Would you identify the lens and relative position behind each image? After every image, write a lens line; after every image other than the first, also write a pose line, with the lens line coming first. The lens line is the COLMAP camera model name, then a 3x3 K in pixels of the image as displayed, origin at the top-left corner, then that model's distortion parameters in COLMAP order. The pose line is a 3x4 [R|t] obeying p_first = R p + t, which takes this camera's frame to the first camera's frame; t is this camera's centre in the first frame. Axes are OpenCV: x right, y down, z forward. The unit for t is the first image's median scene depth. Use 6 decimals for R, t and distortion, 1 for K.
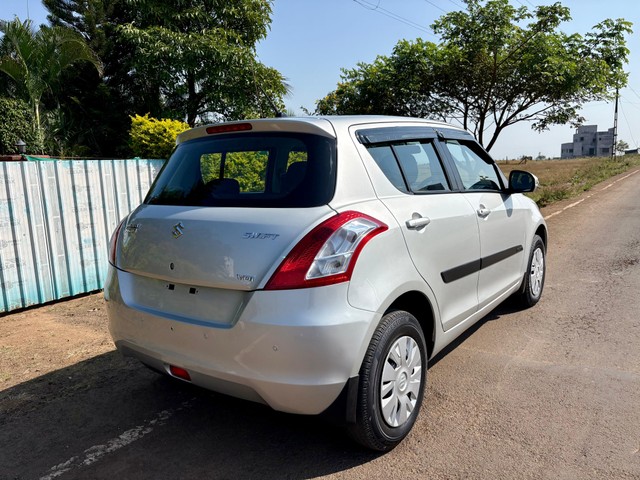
lens RADIAL K [[494.7, 0, 326.2], [0, 494.7, 242.6], [0, 0, 1]] dist [0.023166, -0.011389]
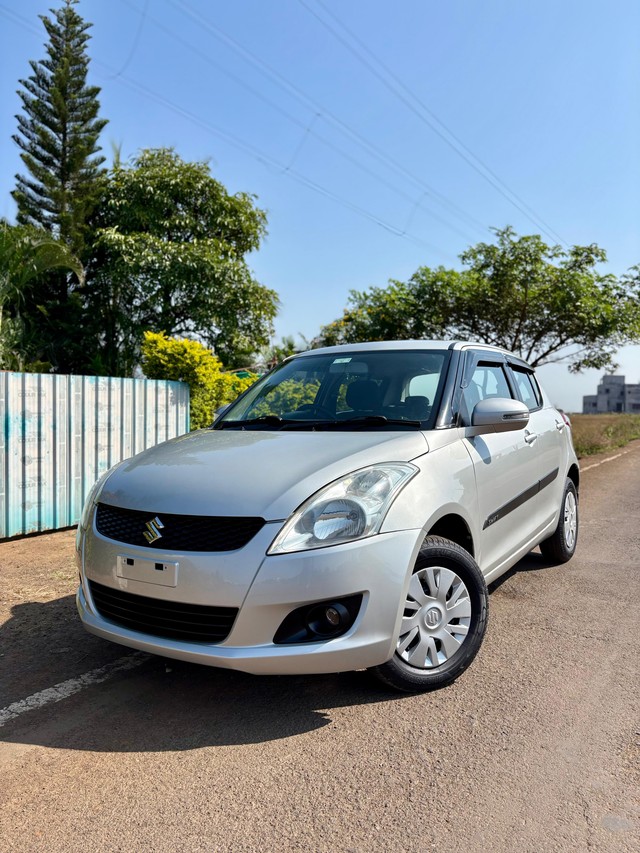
lens RADIAL K [[659.3, 0, 327.8], [0, 659.3, 429.2], [0, 0, 1]] dist [0.023166, -0.011389]
pose [[0.996181, 0.050204, 0.071436, -0.089470], [-0.041038, 0.991378, -0.124438, 0.037149], [-0.077068, 0.121031, 0.989652, -0.132282]]
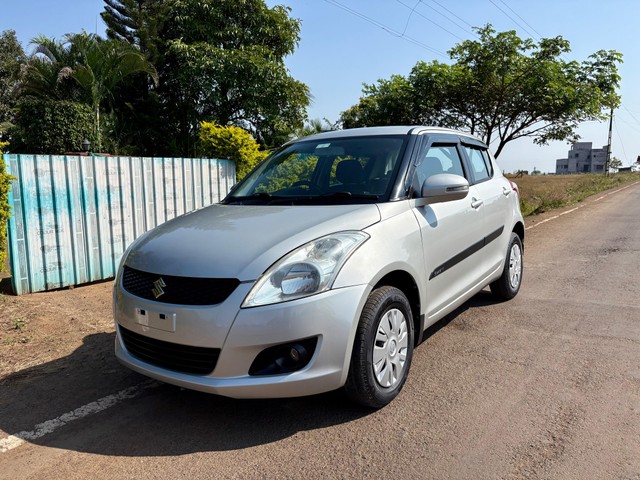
lens RADIAL K [[494.7, 0, 325.8], [0, 494.7, 242.4], [0, 0, 1]] dist [0.023166, -0.011389]
pose [[0.999509, 0.029568, 0.010386, -0.063460], [-0.029392, 0.999429, -0.016673, 0.028420], [-0.010873, 0.016360, 0.999807, -0.121921]]
